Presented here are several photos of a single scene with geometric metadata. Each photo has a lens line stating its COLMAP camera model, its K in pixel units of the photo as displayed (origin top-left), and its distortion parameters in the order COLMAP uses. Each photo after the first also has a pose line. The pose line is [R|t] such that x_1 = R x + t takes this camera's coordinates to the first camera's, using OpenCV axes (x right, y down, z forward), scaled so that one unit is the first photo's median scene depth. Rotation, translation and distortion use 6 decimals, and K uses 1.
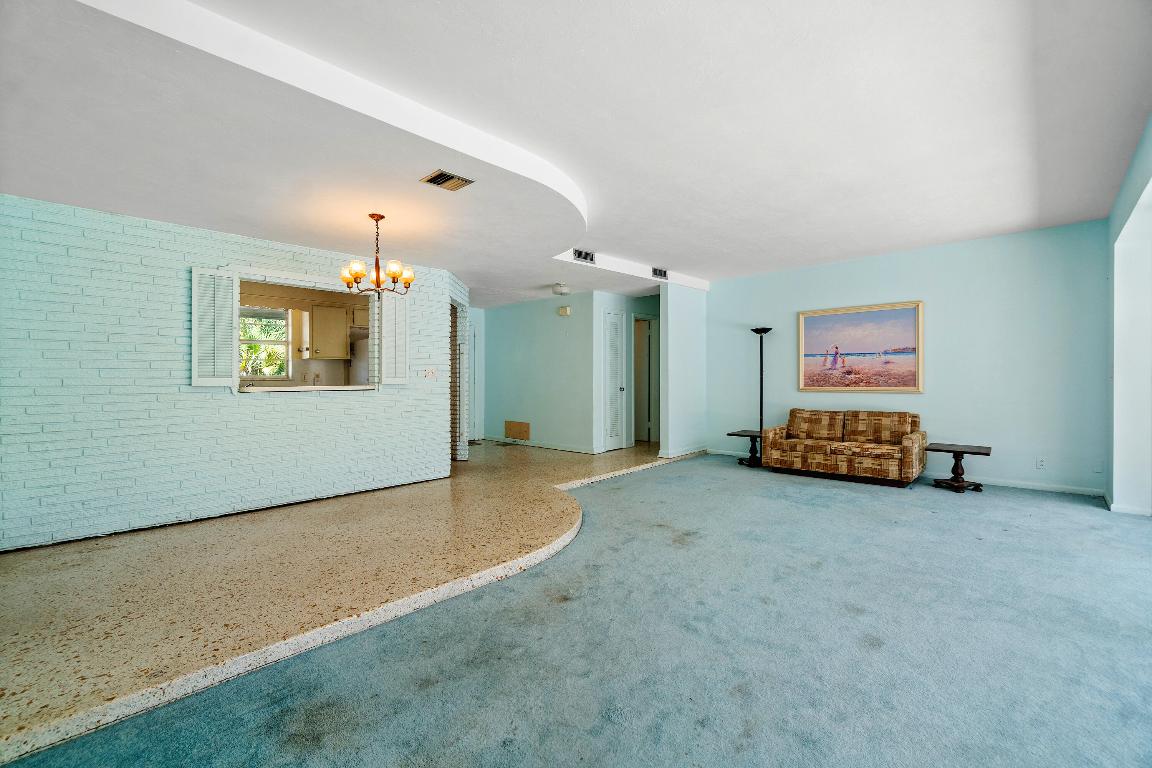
lens RADIAL K [[499.4, 0, 576.0], [0, 499.4, 384.0], [0, 0, 1]] dist [0.002583, -0.000594]
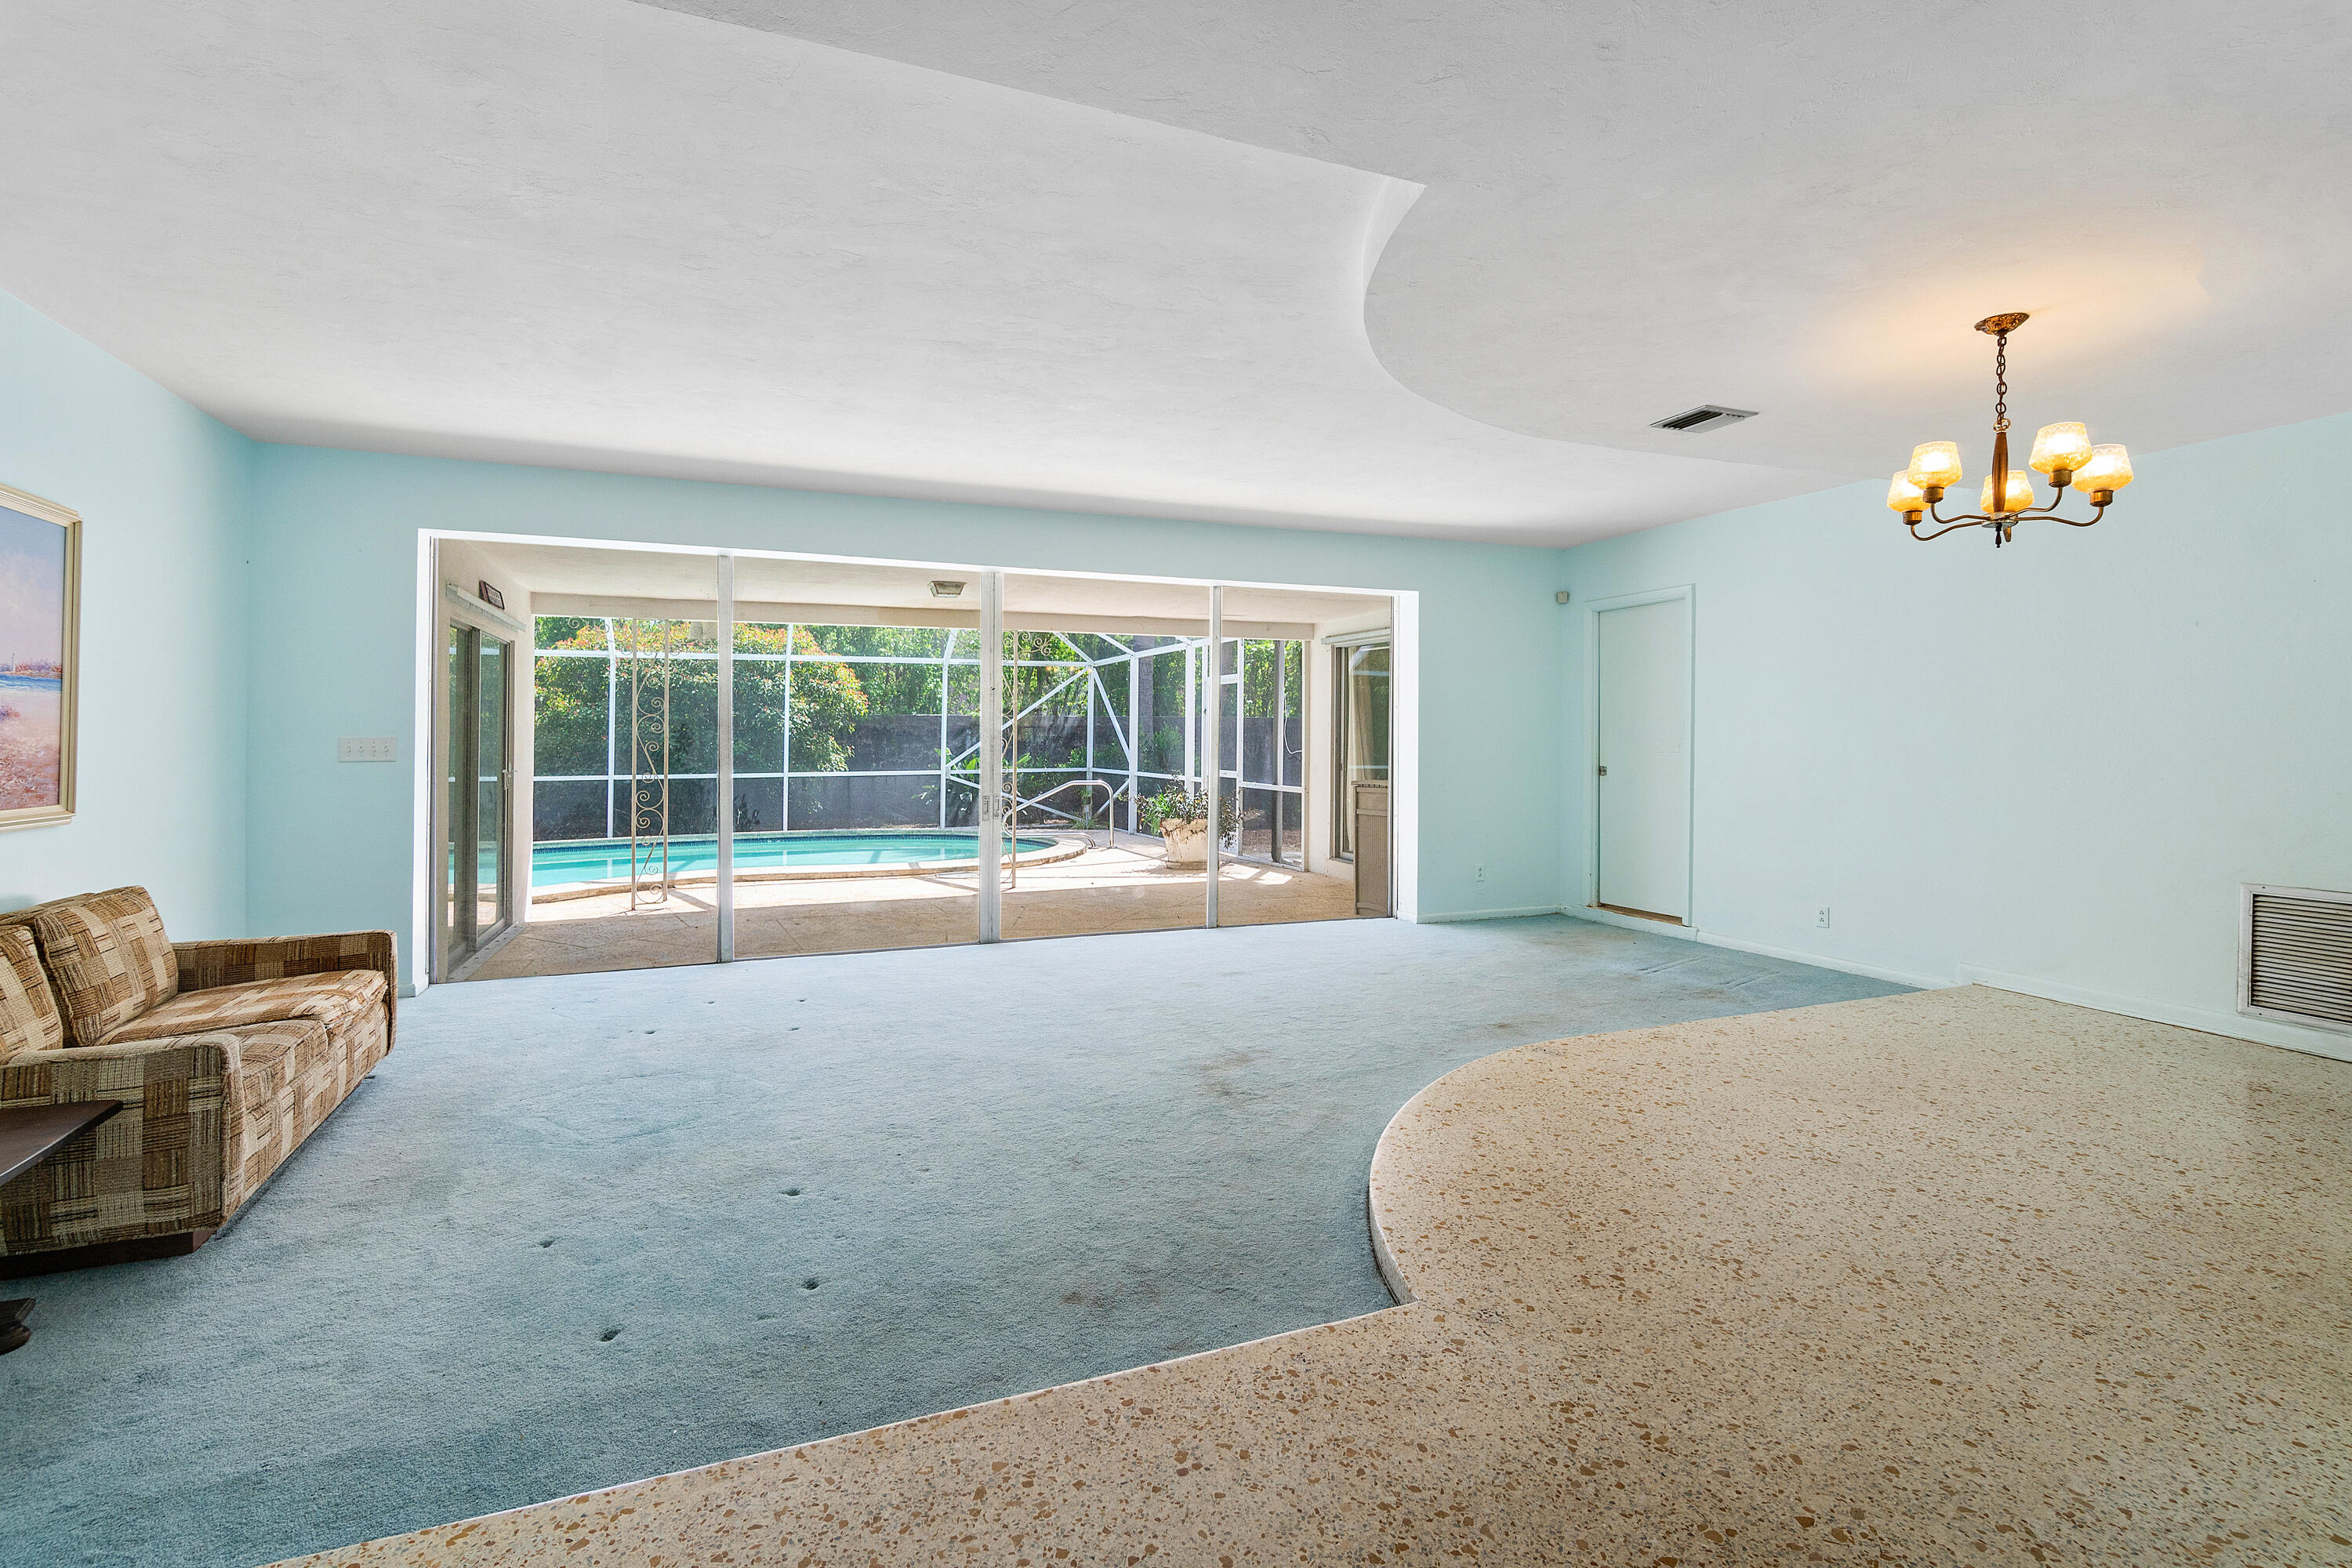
lens RADIAL K [[1010.8, 0, 1170.5], [0, 1010.8, 734.6], [0, 0, 1]] dist [0.001992, -0.000191]
pose [[-0.892157, 0.012323, 0.451557, -0.148890], [0.015677, 0.999870, 0.003686, -0.025963], [-0.451453, 0.010368, -0.892234, 1.232979]]
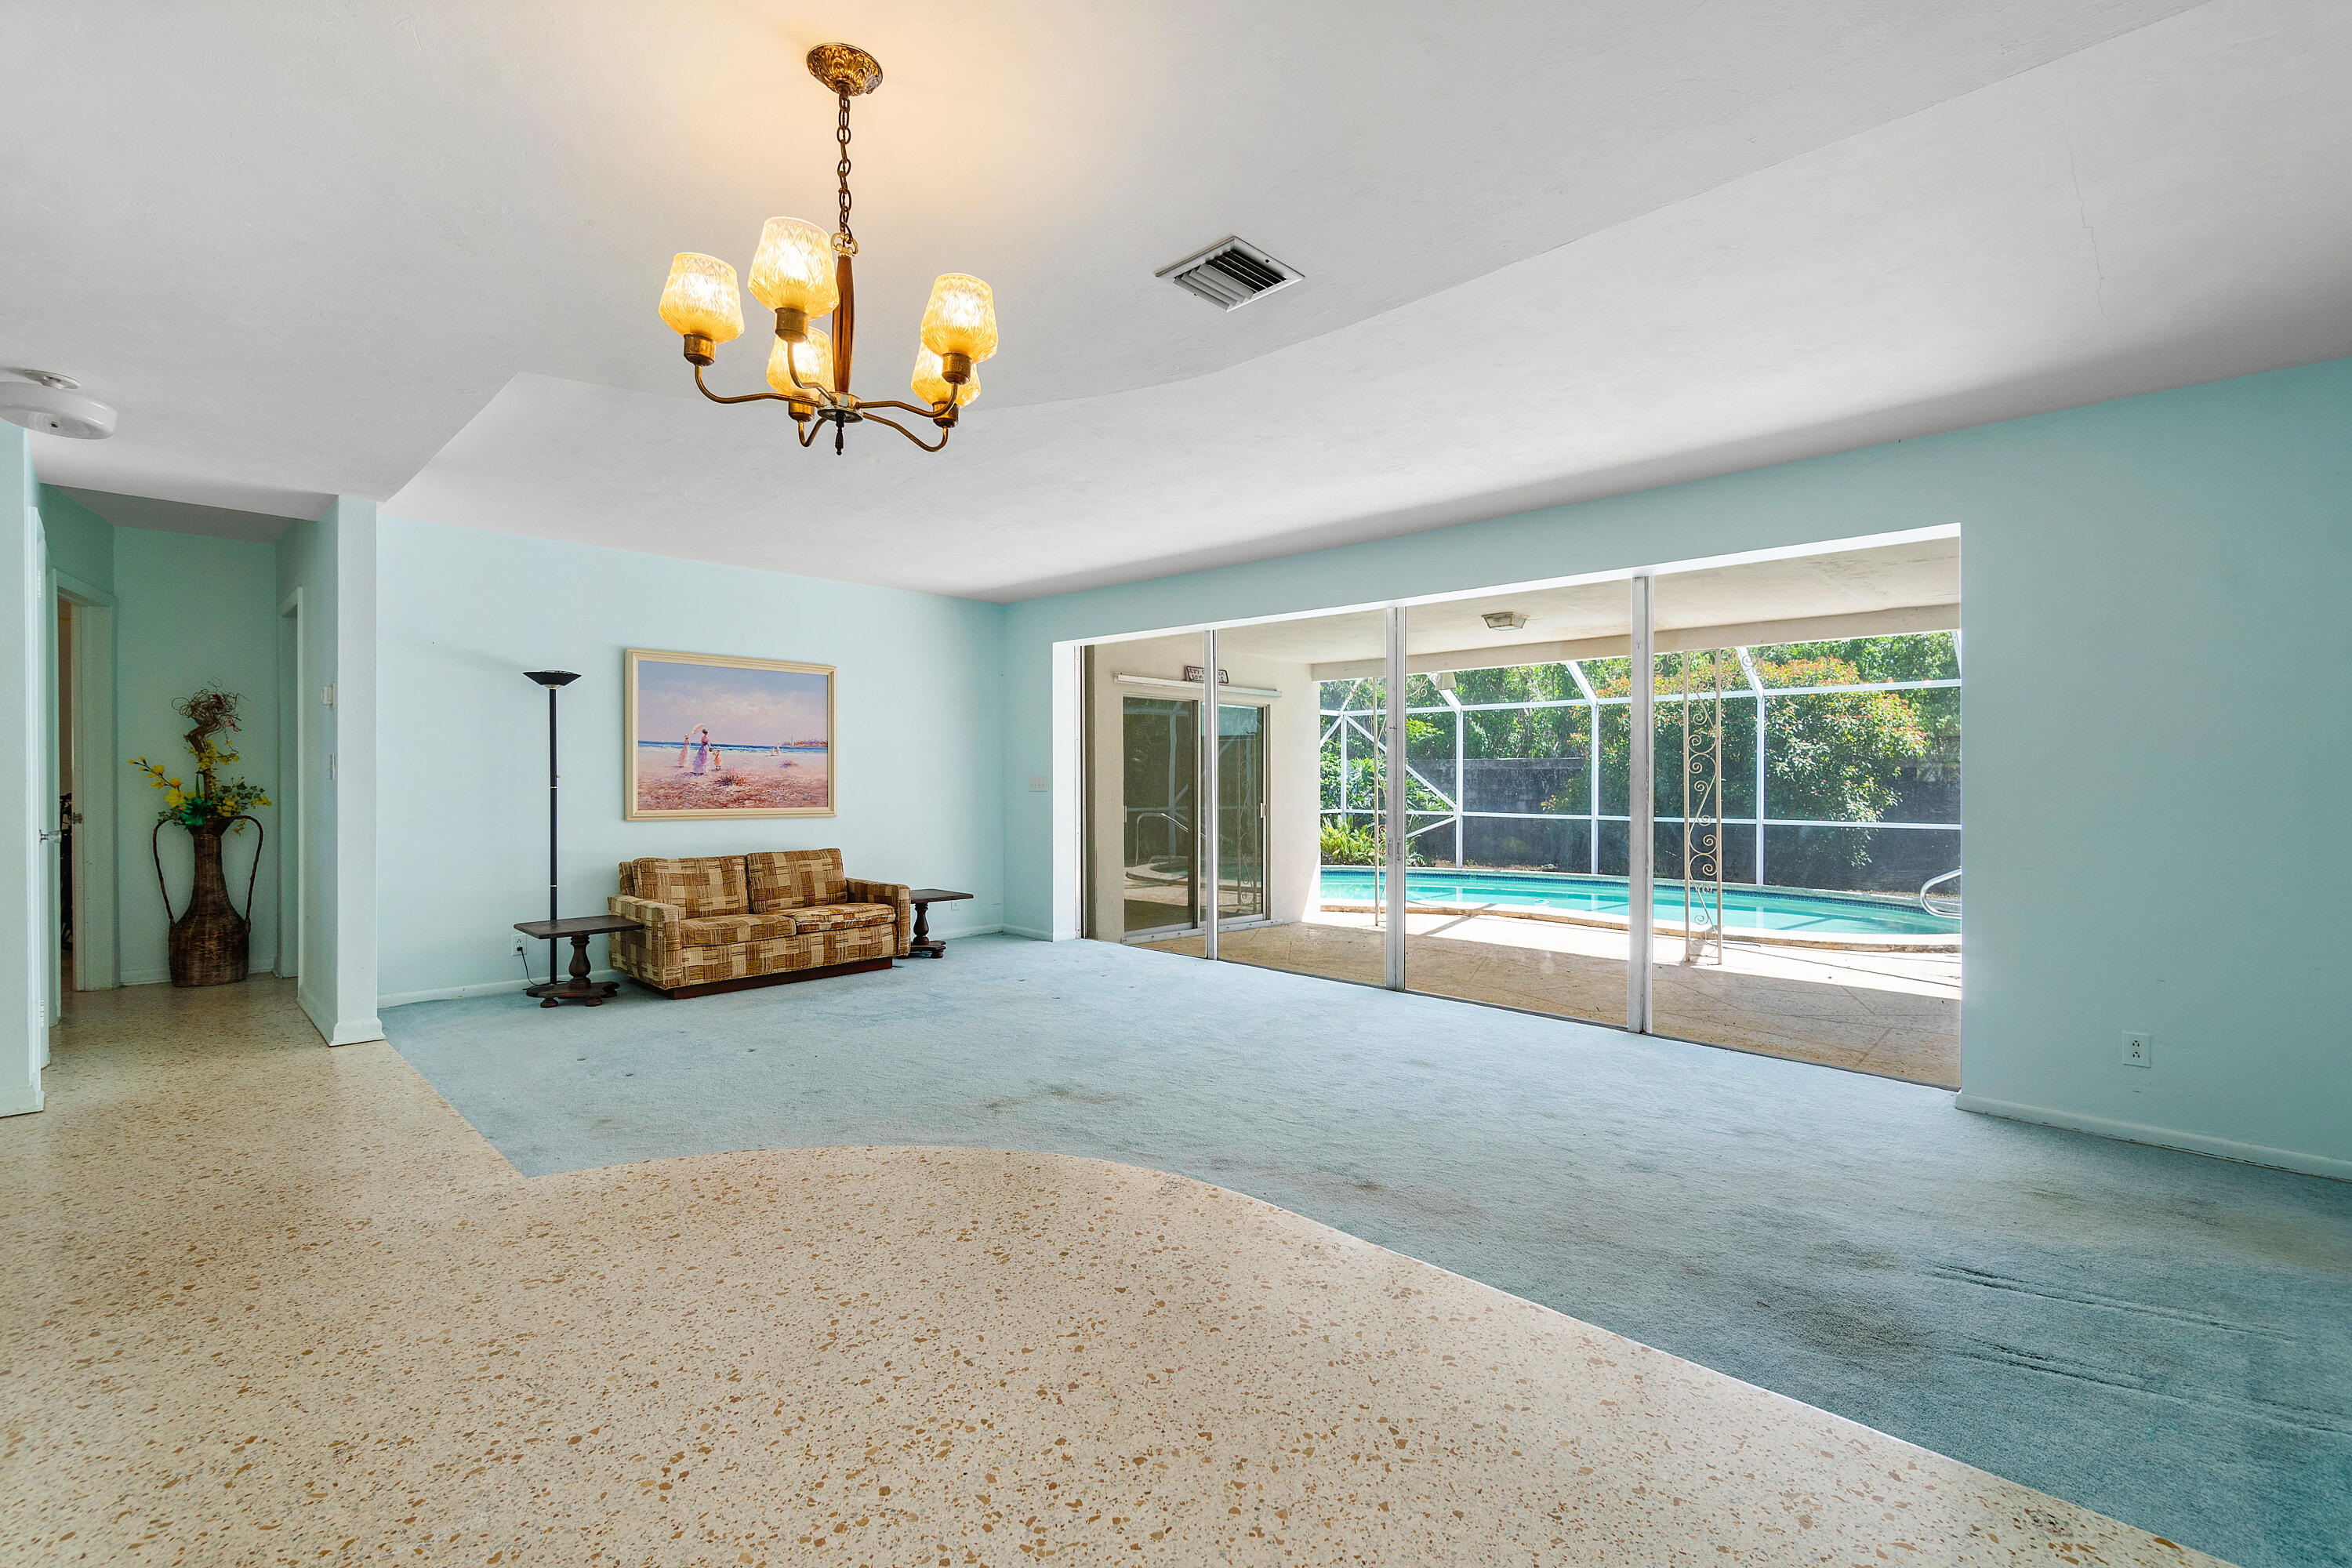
lens RADIAL K [[1021.0, 0, 1176.0], [0, 1021.0, 784.0], [0, 0, 1]] dist [-0.002933, 0.000250]
pose [[0.018264, 0.006082, 0.999815, -0.553350], [0.007504, 0.999953, -0.006220, -0.010660], [-0.999805, 0.007616, 0.018217, 0.554809]]
